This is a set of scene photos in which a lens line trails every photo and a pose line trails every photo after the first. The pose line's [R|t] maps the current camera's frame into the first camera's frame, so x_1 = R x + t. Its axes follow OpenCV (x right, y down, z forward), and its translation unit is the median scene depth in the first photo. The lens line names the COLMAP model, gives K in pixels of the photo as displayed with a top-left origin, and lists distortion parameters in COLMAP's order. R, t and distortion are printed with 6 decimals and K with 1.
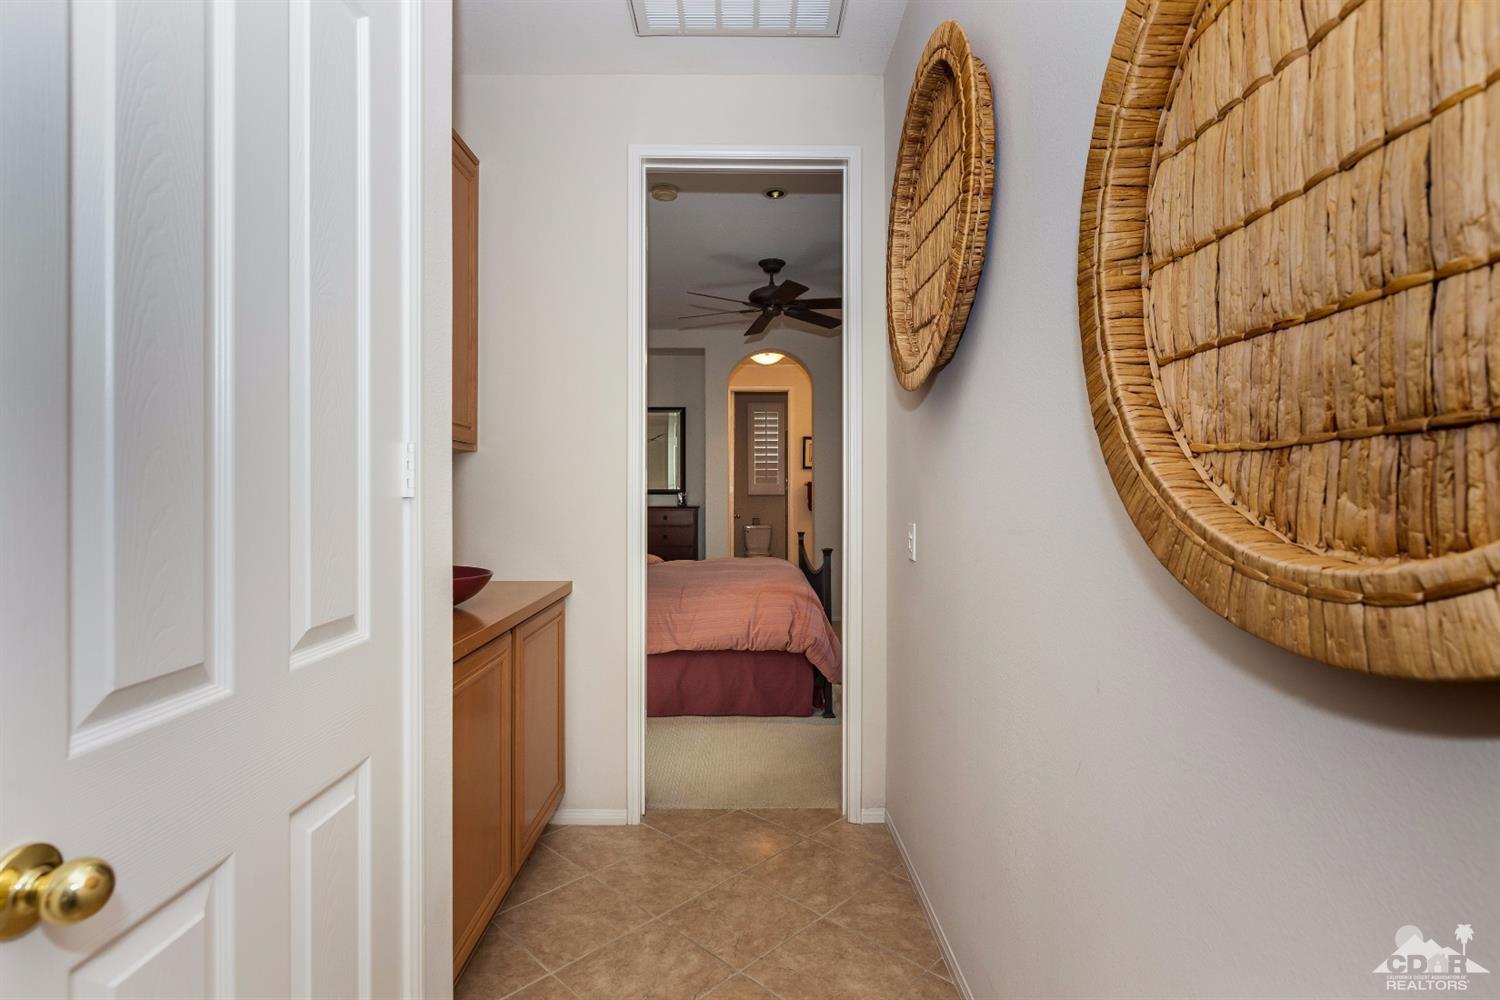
lens RADIAL K [[784.3, 0, 741.5], [0, 784.3, 503.1], [0, 0, 1]] dist [-0.000106, -0.000573]
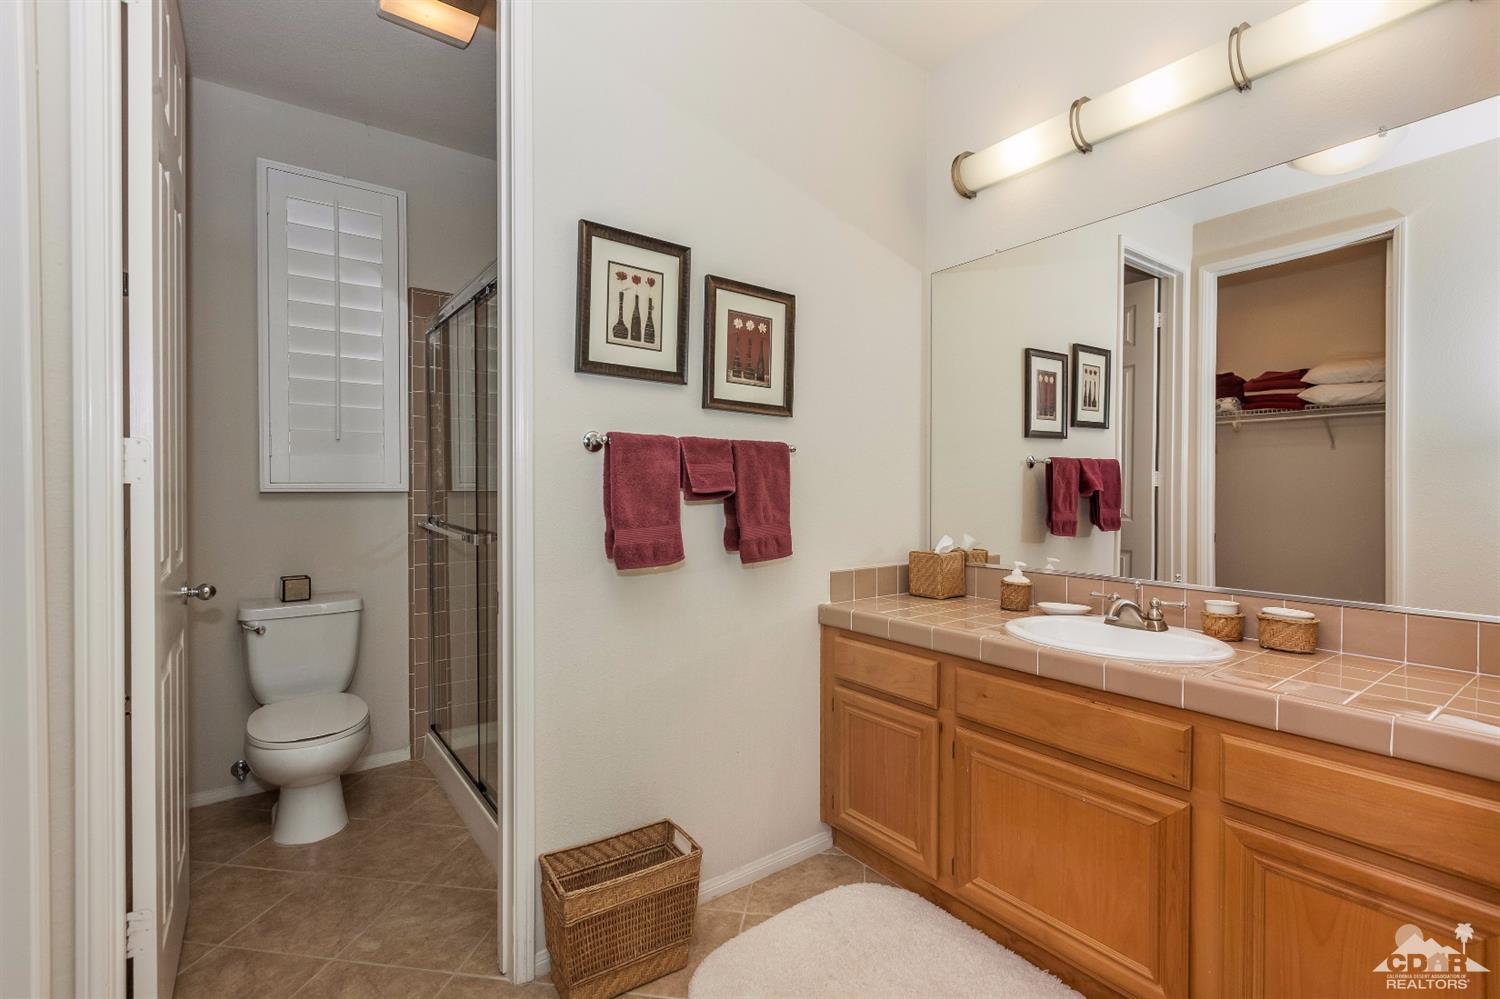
lens RADIAL K [[663.4, 0, 753.1], [0, 663.4, 482.2], [0, 0, 1]] dist [0.015051, 0.000102]
pose [[0.801630, -0.000431, 0.597821, 0.008084], [0.010470, 0.999856, -0.013319, -0.010467], [-0.597729, 0.016936, 0.801519, 0.827664]]
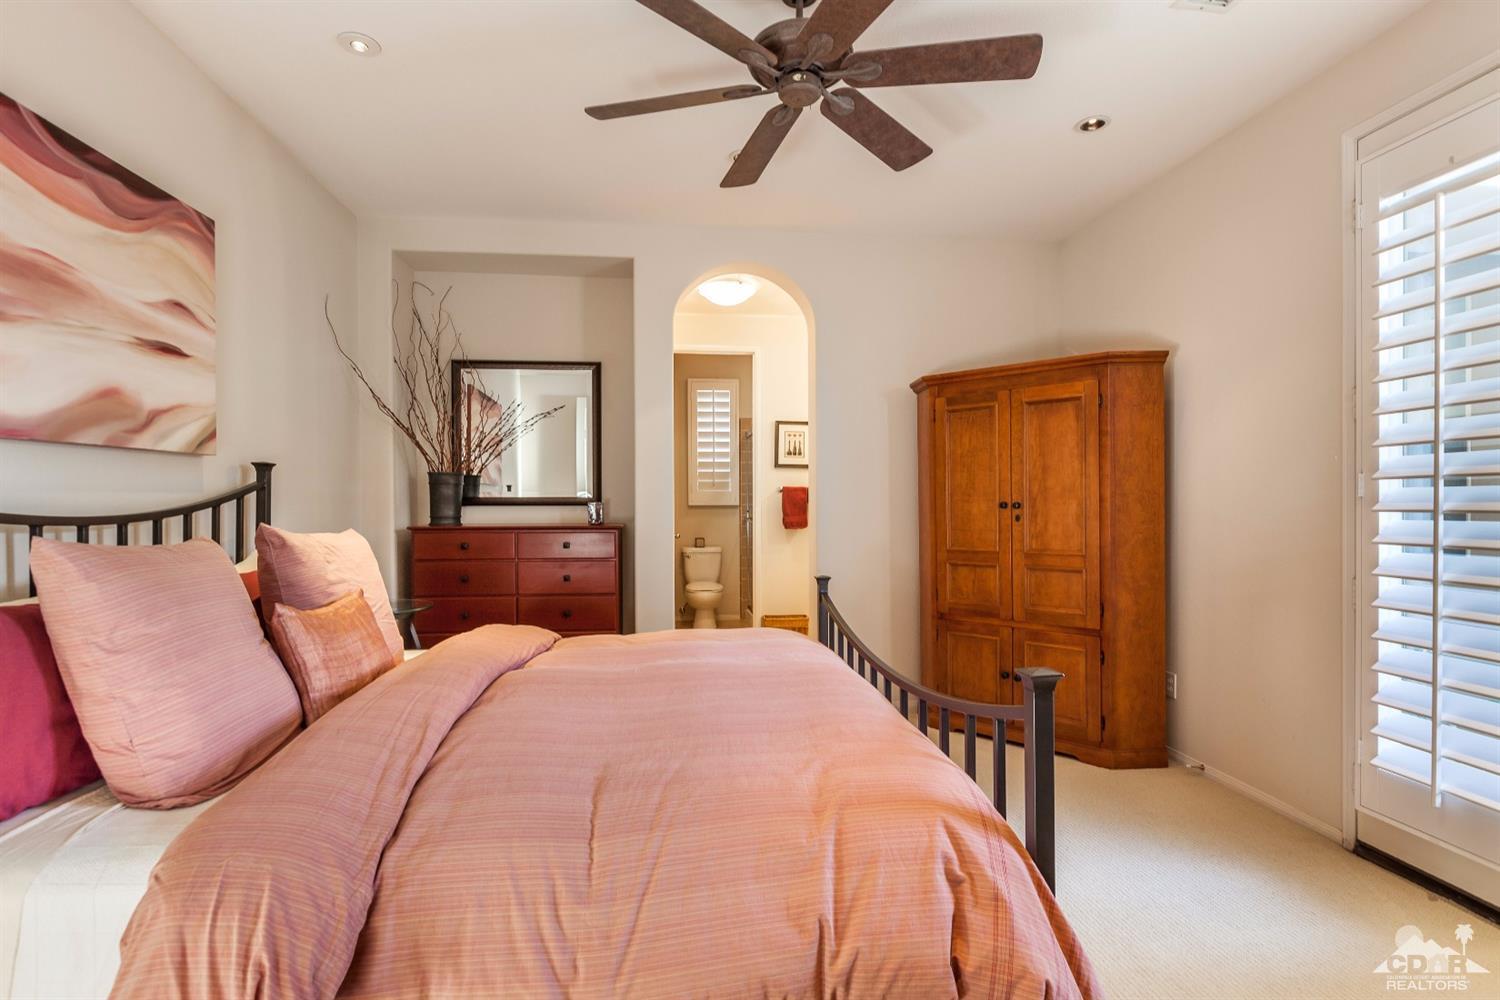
lens RADIAL K [[784.3, 0, 741.5], [0, 784.3, 503.1], [0, 0, 1]] dist [-0.000106, -0.000573]
pose [[0.994034, -0.001823, 0.109060, -0.025353], [0.003270, 0.999909, -0.013091, -0.003823], [-0.109026, 0.013370, 0.993949, 0.326291]]
